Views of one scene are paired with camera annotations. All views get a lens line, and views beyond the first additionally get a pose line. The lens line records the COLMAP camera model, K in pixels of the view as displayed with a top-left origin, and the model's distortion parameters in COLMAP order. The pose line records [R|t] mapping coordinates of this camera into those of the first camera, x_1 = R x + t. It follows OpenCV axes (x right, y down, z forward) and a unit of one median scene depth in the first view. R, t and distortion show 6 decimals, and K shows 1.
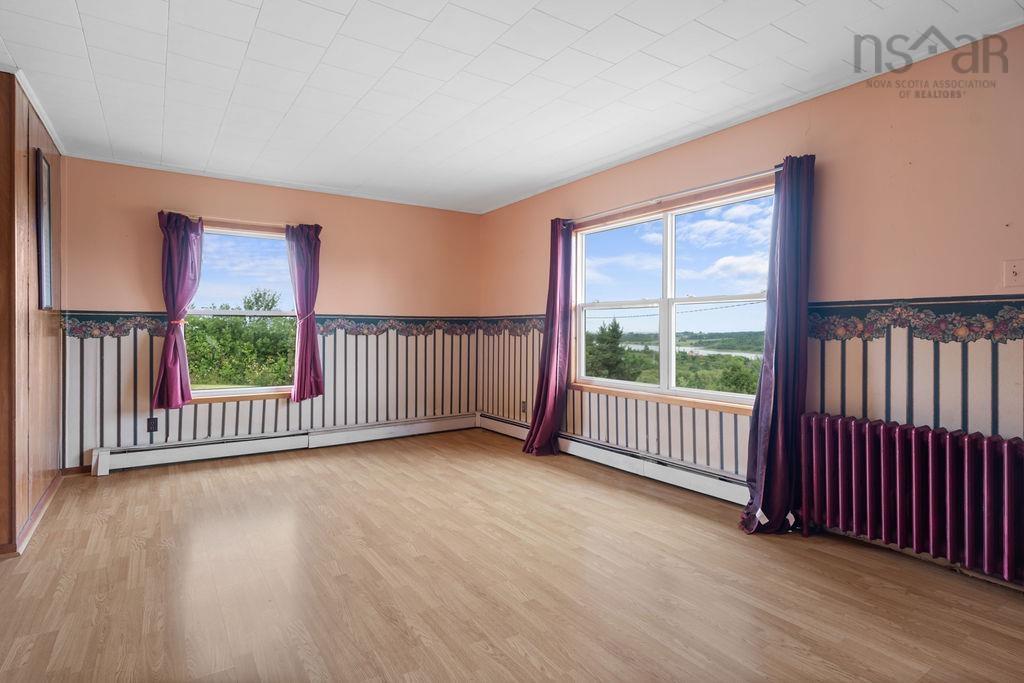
lens RADIAL K [[533.5, 0, 513.0], [0, 533.5, 328.3], [0, 0, 1]] dist [0.000816, 0.000814]
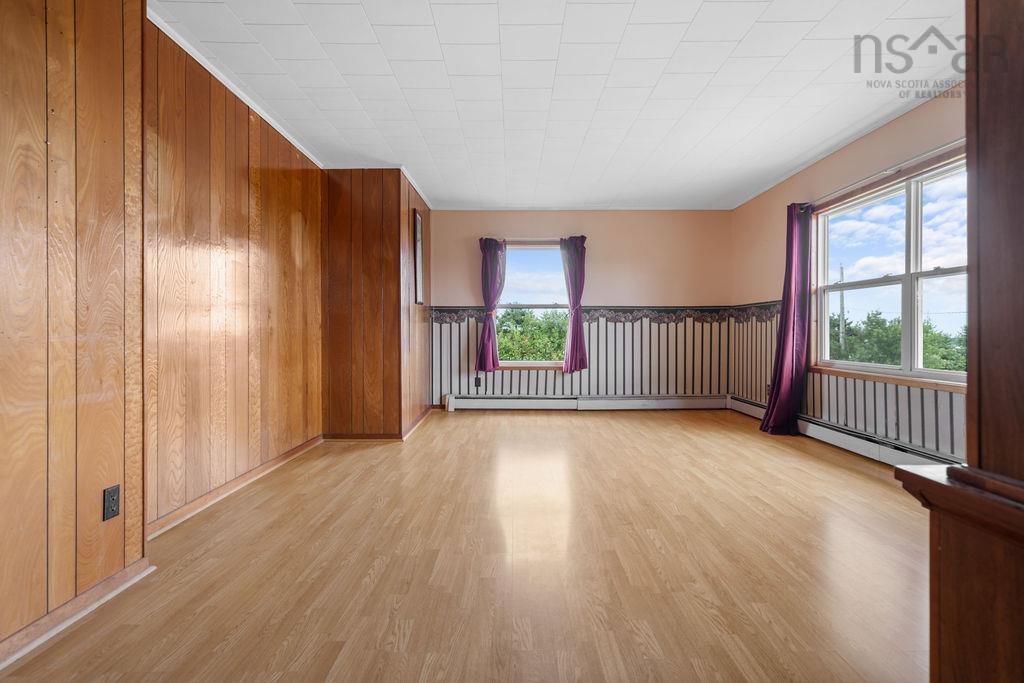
lens RADIAL K [[497.9, 0, 510.8], [0, 497.9, 330.9], [0, 0, 1]] dist [0.000405, 0.000116]
pose [[0.827684, -0.002006, -0.561191, 0.185818], [0.002269, 0.999997, -0.000228, 0.039571], [0.561190, -0.001085, 0.827687, -0.100533]]
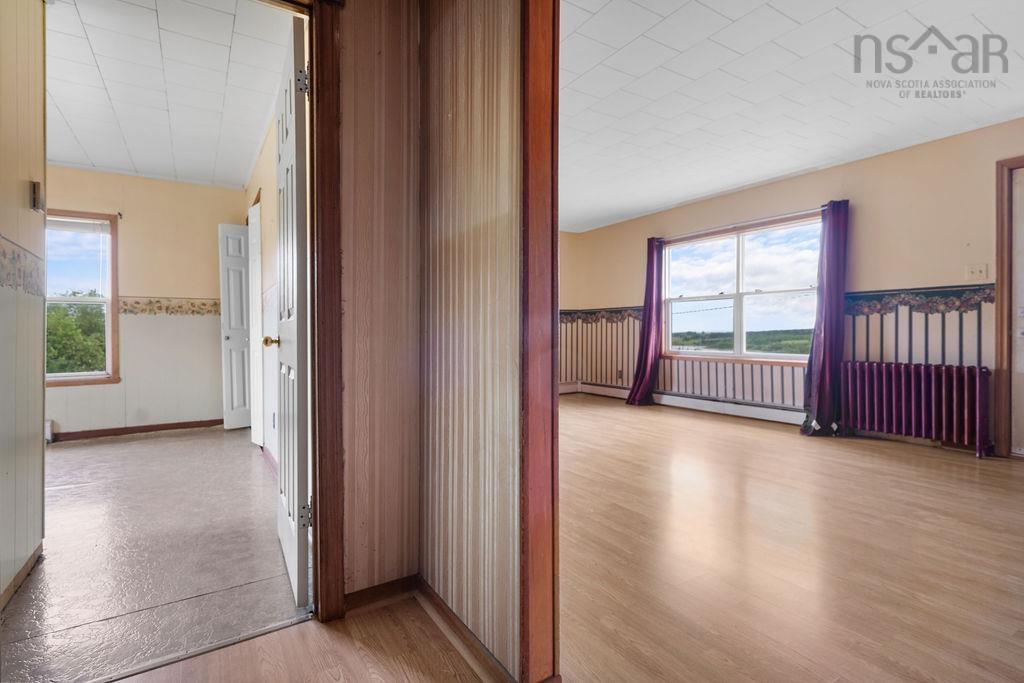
lens RADIAL K [[501.0, 0, 507.4], [0, 501.0, 334.8], [0, 0, 1]] dist [0.000140, -0.000003]
pose [[0.999422, -0.007938, -0.033061, -0.283749], [0.008237, 0.999926, 0.008921, 0.039995], [0.032988, -0.009189, 0.999414, -0.371443]]
